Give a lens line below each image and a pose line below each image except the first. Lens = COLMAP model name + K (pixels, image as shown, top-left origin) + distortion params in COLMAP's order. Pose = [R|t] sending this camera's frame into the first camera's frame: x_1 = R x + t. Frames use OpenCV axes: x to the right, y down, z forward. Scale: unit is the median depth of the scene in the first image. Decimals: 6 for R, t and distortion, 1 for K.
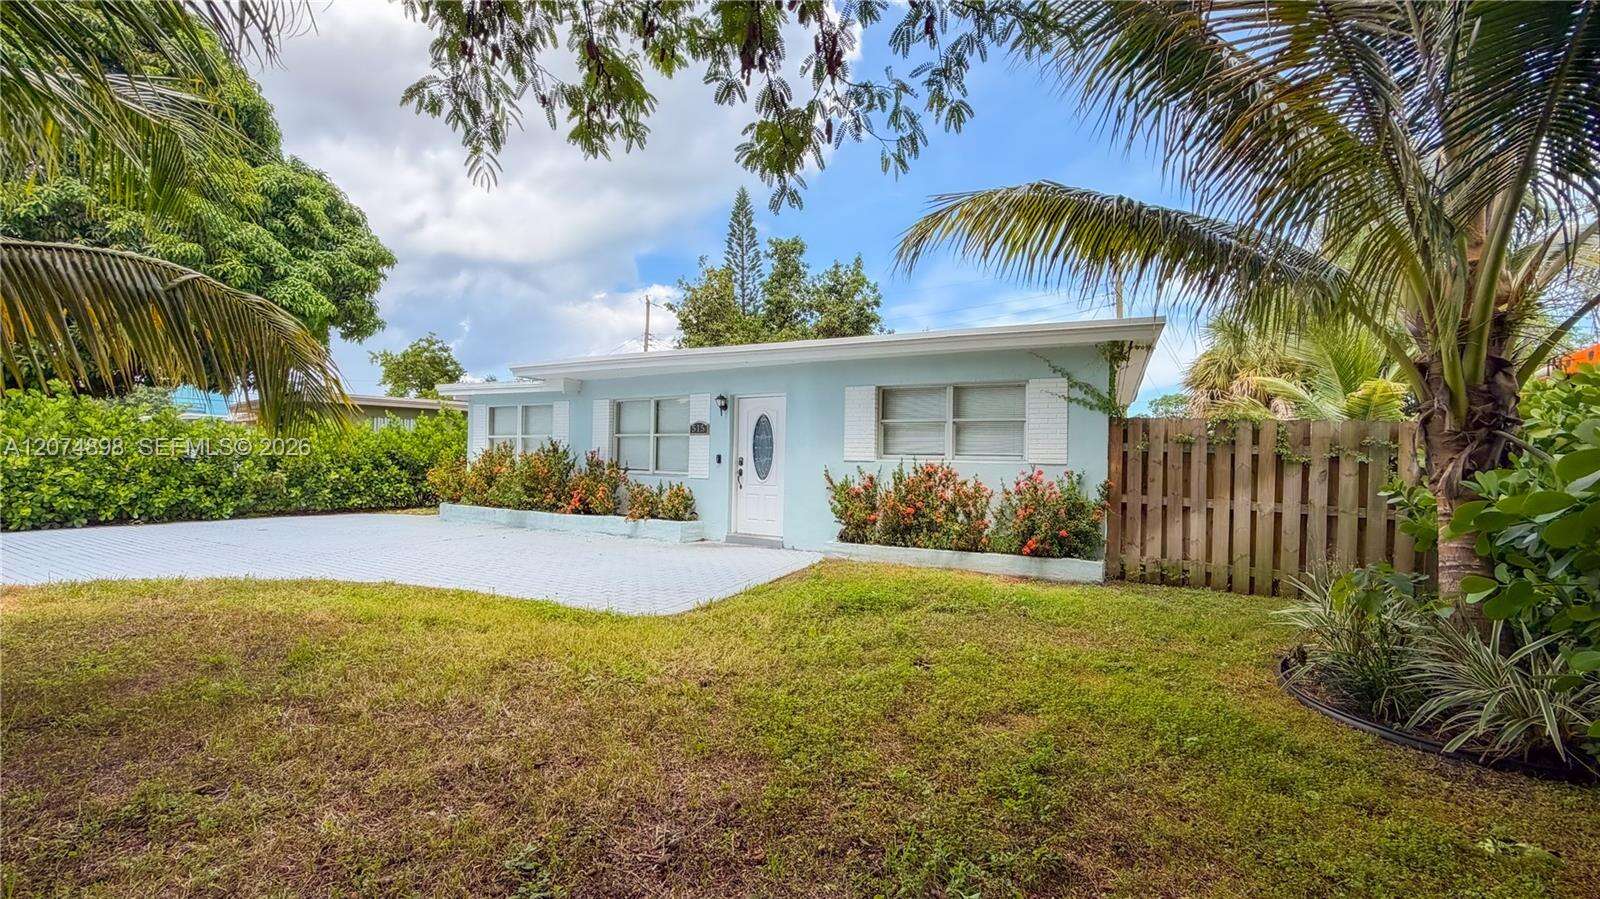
lens RADIAL K [[637.3, 0, 797.9], [0, 637.3, 450.7], [0, 0, 1]] dist [-0.000099, -0.000481]
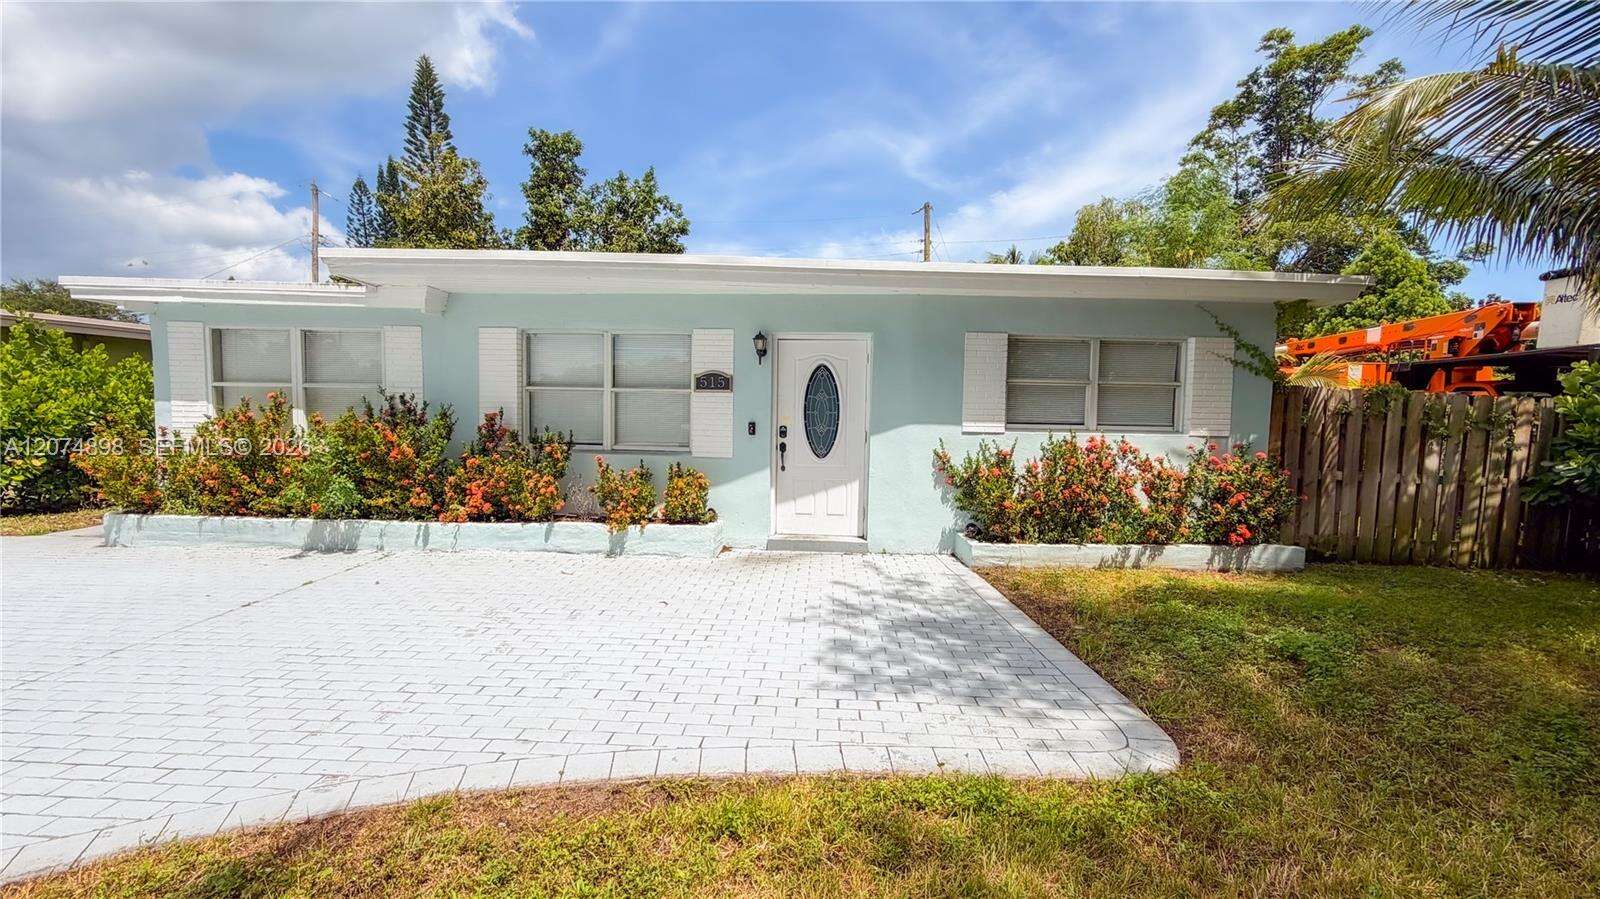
lens RADIAL K [[642.9, 0, 771.9], [0, 642.9, 453.9], [0, 0, 1]] dist [-0.001424, -0.000482]
pose [[0.888059, -0.031244, 0.458667, -0.407357], [-0.008500, 0.996401, 0.084332, -0.017097], [-0.459652, -0.078791, 0.884597, 0.375726]]
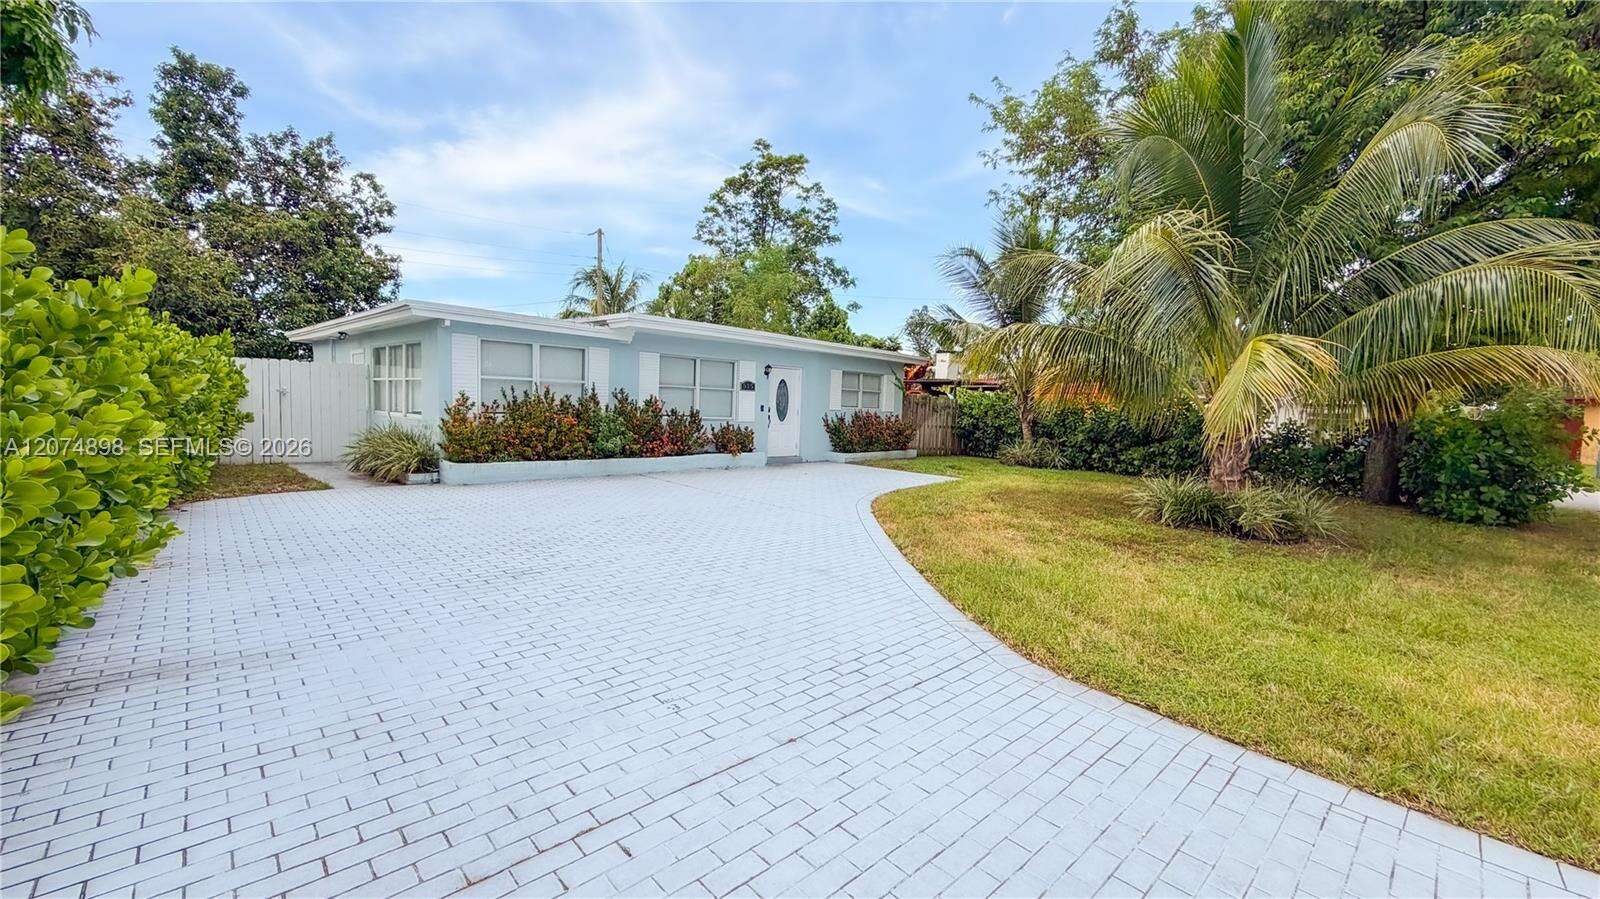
lens RADIAL K [[637.3, 0, 797.9], [0, 637.3, 450.7], [0, 0, 1]] dist [-0.000099, -0.000481]
pose [[0.293289, -0.073734, 0.953176, -1.497217], [-0.045289, 0.994830, 0.090892, -0.024975], [-0.954951, -0.069826, 0.288433, 0.466561]]
